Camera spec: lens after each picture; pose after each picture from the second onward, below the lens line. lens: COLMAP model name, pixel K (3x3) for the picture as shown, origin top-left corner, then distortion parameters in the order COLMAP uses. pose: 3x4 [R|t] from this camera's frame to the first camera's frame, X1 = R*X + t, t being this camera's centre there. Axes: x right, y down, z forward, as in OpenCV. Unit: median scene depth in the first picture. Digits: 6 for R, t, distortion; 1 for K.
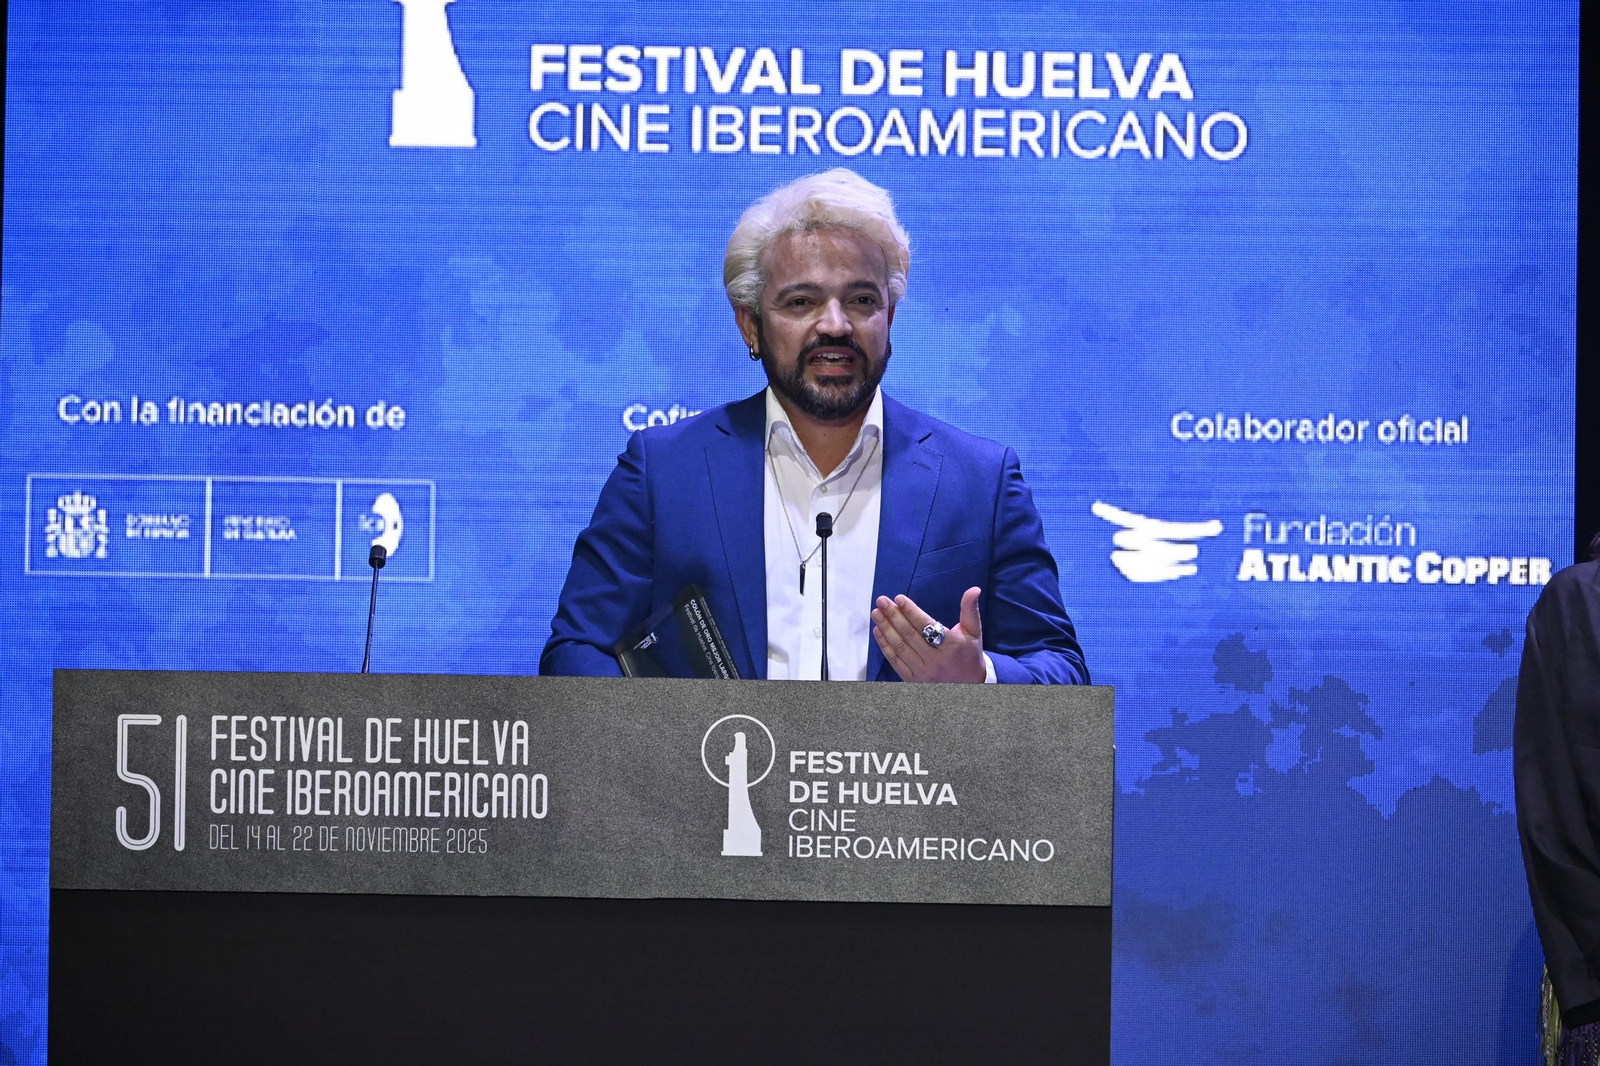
lens RADIAL K [[8772.8, 0, 800.0], [0, 8772.8, 533.0], [0, 0, 1]] dist [0.123859, -9.773112]
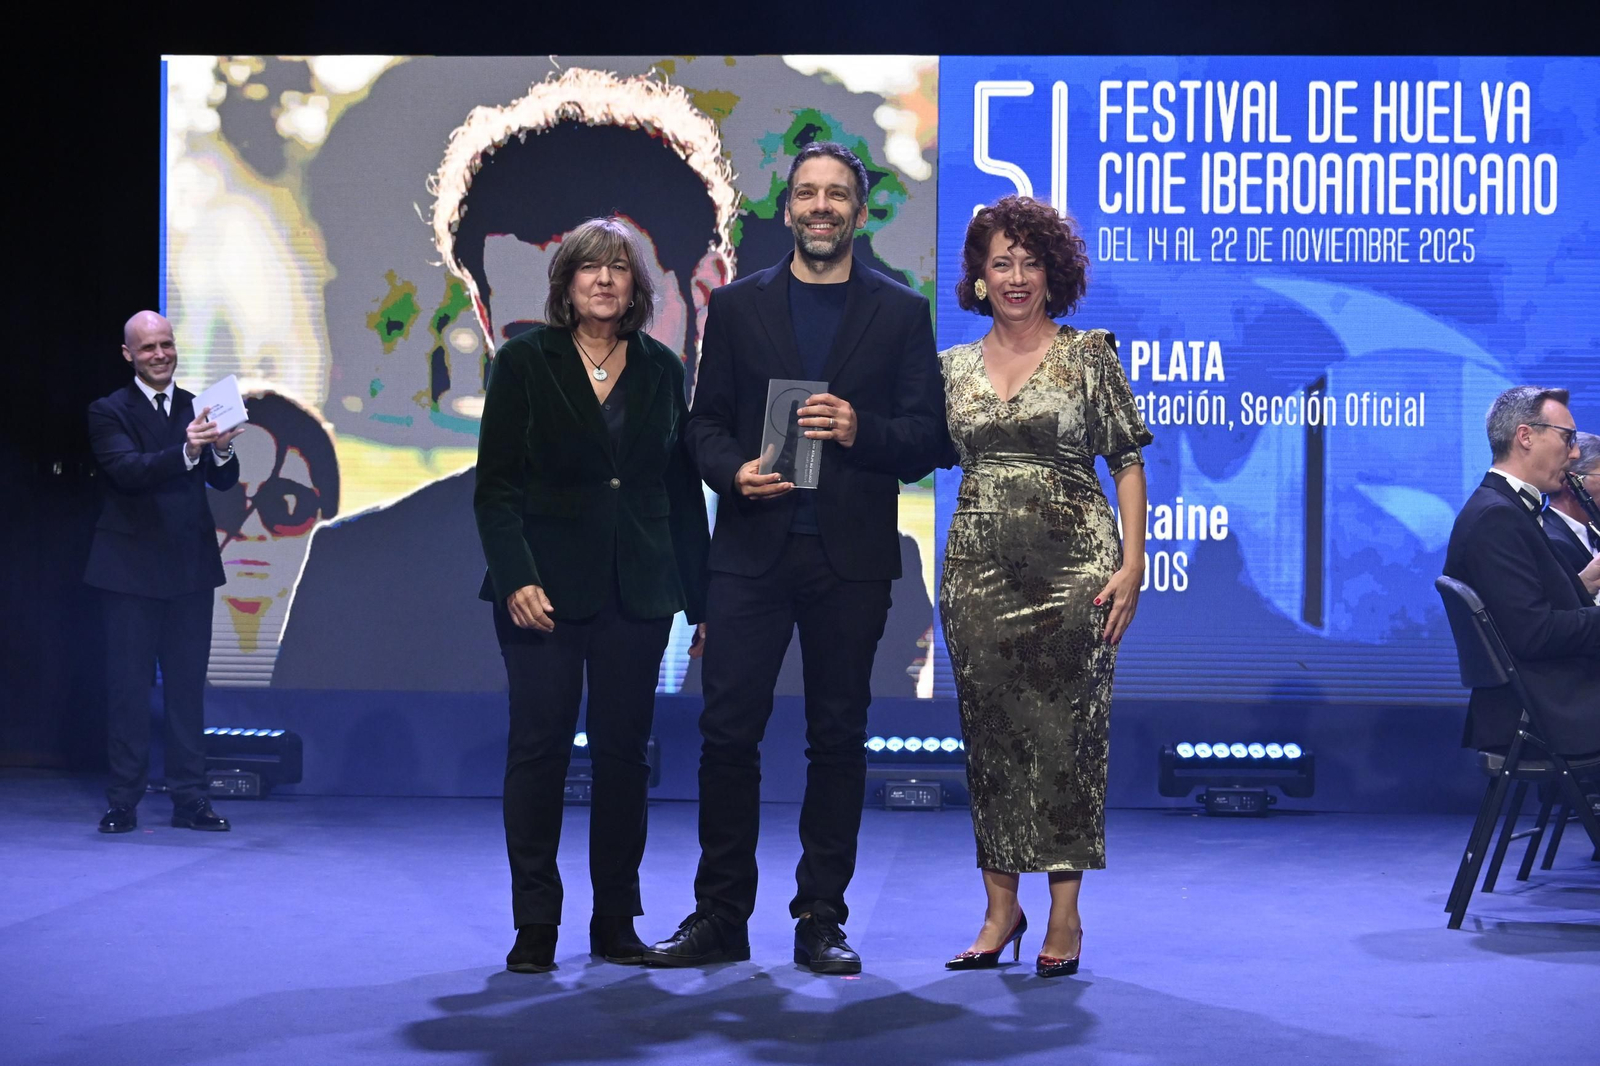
lens RADIAL K [[3652.6, 0, 800.0], [0, 3652.6, 533.0], [0, 0, 1]] dist [-0.030841, -0.042489]
pose [[0.983877, -0.005213, -0.178768, -0.036812], [0.014318, 0.998663, 0.049679, 0.043265], [0.178270, -0.051437, 0.982636, 0.687314]]
